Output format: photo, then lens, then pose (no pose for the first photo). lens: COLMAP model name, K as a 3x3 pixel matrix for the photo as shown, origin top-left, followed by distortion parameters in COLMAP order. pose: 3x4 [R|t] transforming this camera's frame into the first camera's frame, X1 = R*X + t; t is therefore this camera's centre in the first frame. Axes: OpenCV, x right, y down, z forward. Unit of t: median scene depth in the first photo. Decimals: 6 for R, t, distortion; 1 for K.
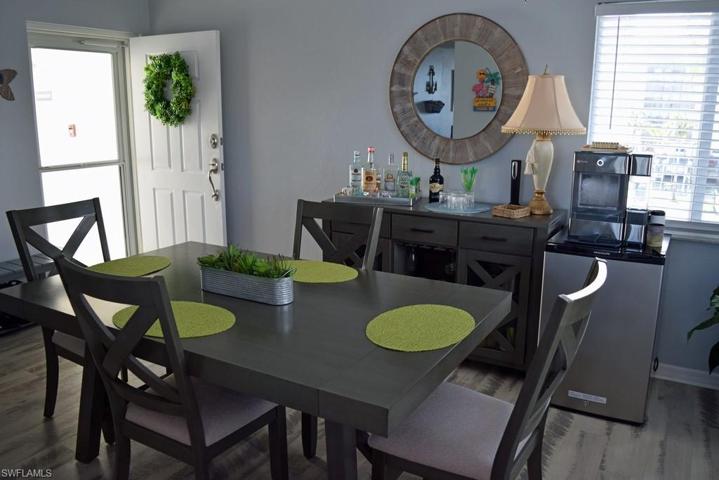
lens RADIAL K [[578.2, 0, 359.5], [0, 578.2, 240.0], [0, 0, 1]] dist [-0.104480, 0.046064]
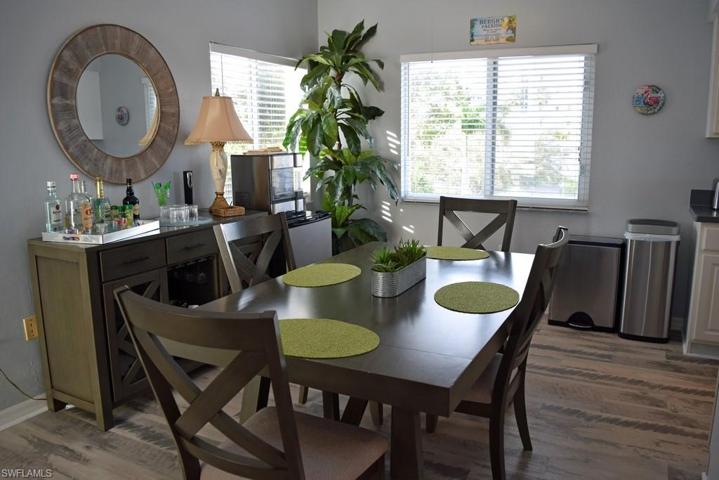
lens RADIAL K [[578.2, 0, 359.5], [0, 578.2, 240.0], [0, 0, 1]] dist [-0.104480, 0.046064]
pose [[-0.045350, -0.182884, 0.982088, -0.781675], [0.228563, 0.955122, 0.188417, -0.132283], [-0.972472, 0.233014, -0.001514, 0.649473]]
